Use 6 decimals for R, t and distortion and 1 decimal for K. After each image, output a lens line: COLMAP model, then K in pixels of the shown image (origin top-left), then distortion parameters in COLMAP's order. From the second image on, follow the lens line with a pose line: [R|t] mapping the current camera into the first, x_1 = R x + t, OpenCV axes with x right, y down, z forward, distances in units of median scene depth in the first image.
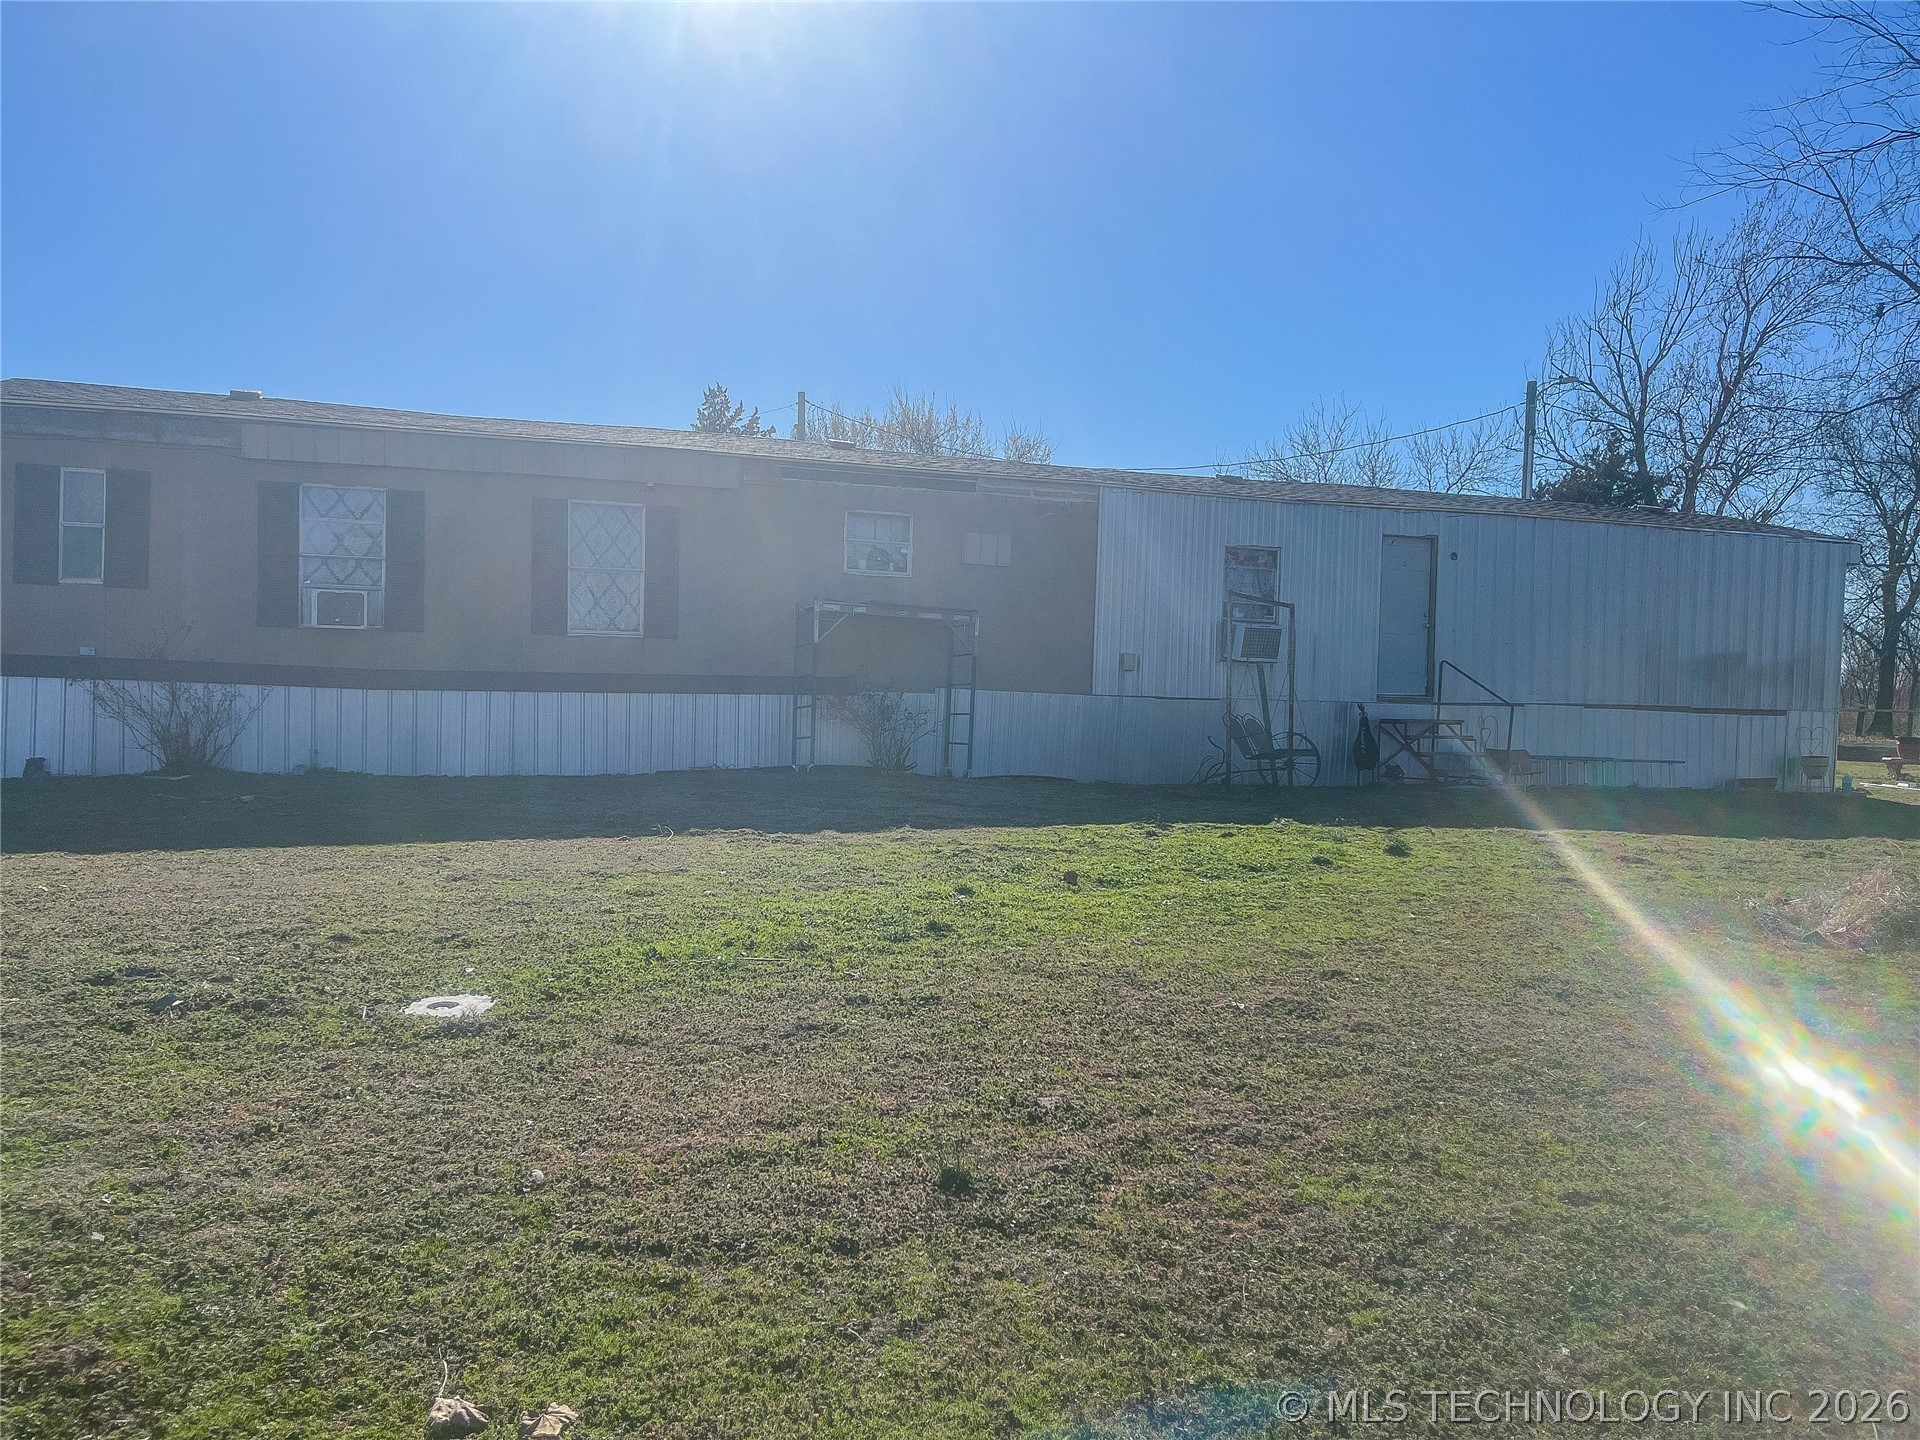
lens RADIAL K [[1450.1, 0, 957.3], [0, 1450.1, 721.2], [0, 0, 1]] dist [0.064360, -0.084398]
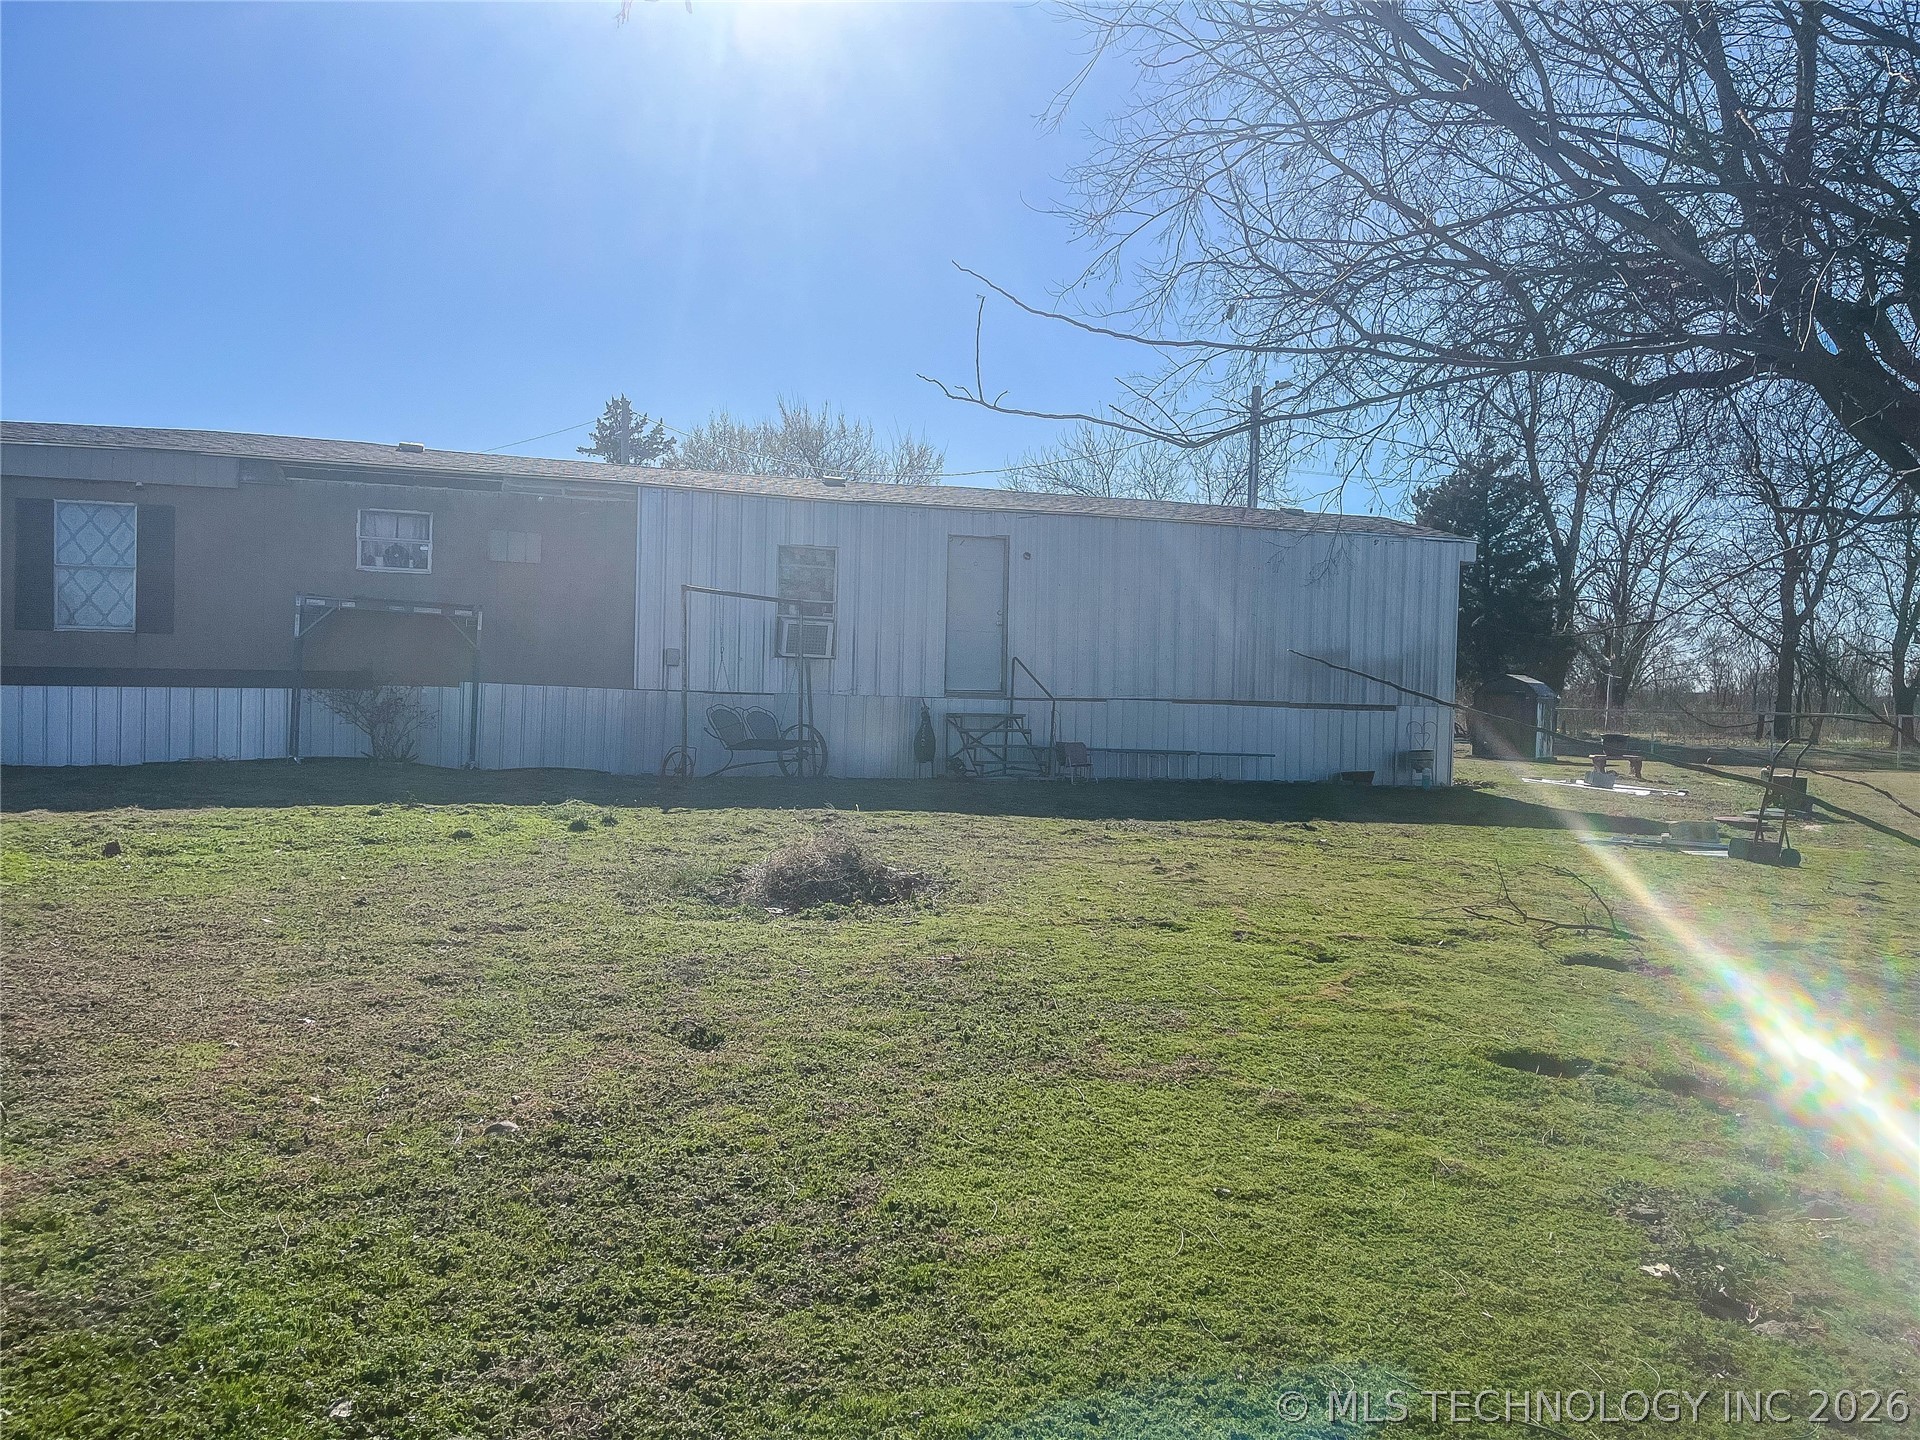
lens RADIAL K [[1450.1, 0, 964.8], [0, 1450.1, 722.4], [0, 0, 1]] dist [0.064360, -0.084398]
pose [[0.999836, -0.001918, -0.018026, 0.323739], [0.001808, 0.999980, -0.006139, 0.011224], [0.018038, 0.006105, 0.999819, -0.023535]]
